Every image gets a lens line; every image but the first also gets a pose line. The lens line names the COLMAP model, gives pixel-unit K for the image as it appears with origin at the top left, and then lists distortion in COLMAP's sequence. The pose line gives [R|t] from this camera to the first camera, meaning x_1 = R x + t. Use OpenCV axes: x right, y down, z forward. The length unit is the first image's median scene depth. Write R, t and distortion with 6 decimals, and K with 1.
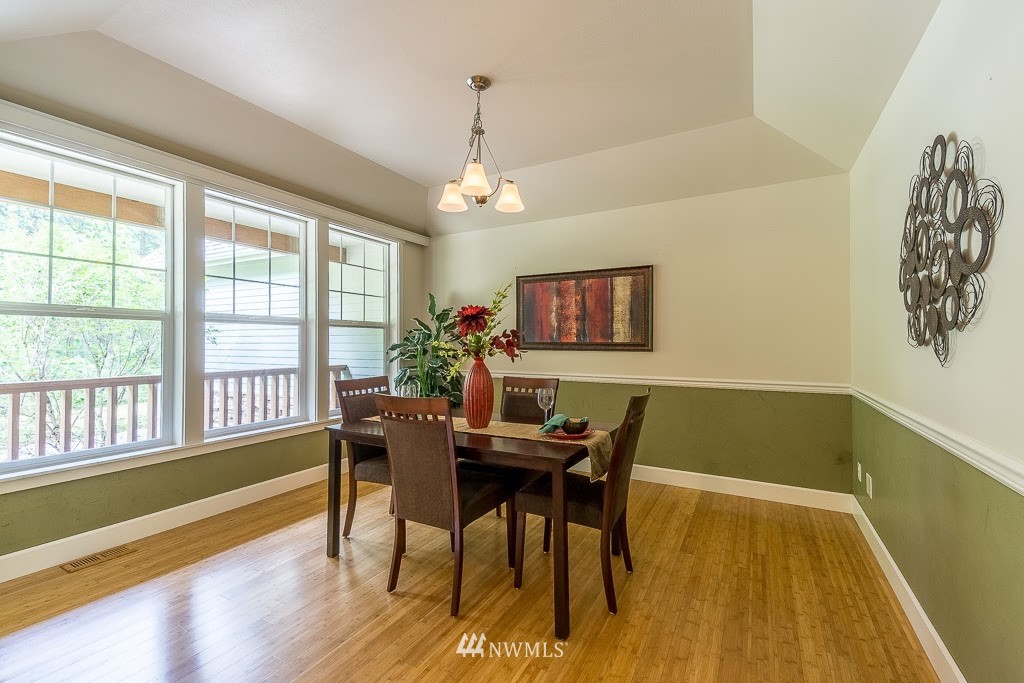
lens RADIAL K [[438.1, 0, 528.2], [0, 438.1, 338.3], [0, 0, 1]] dist [0.027950, -0.000017]
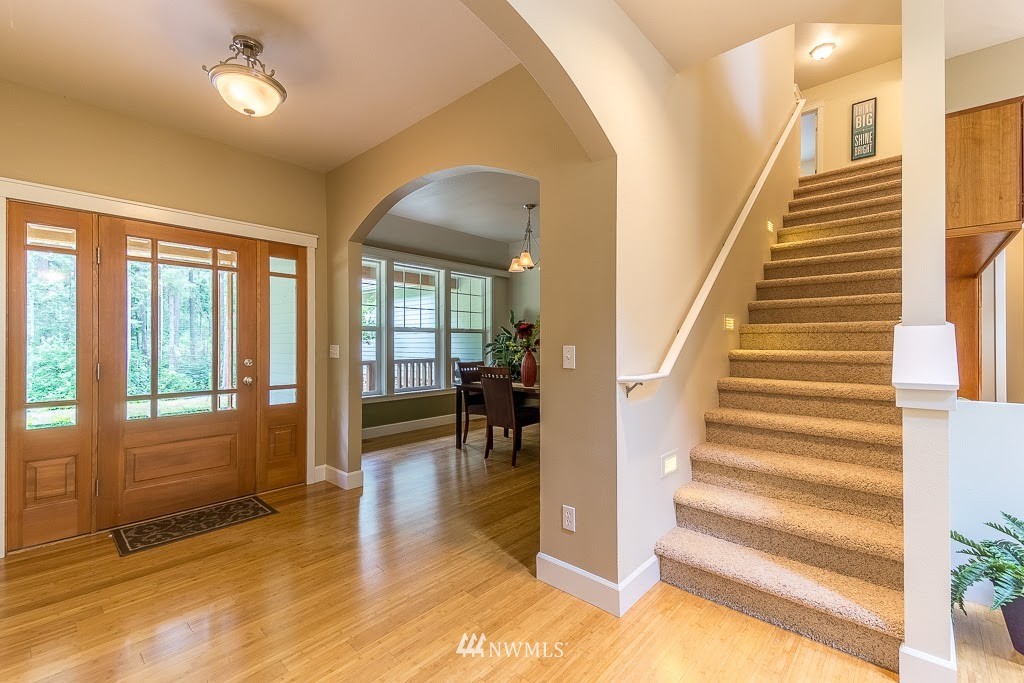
lens RADIAL K [[437.1, 0, 512.0], [0, 437.1, 341.5], [0, 0, 1]] dist [0.022780, -0.000354]
pose [[0.968588, -0.000290, -0.248672, 0.196732], [0.002208, 0.999970, 0.007433, -0.006415], [0.248663, -0.007749, 0.968559, -0.587037]]
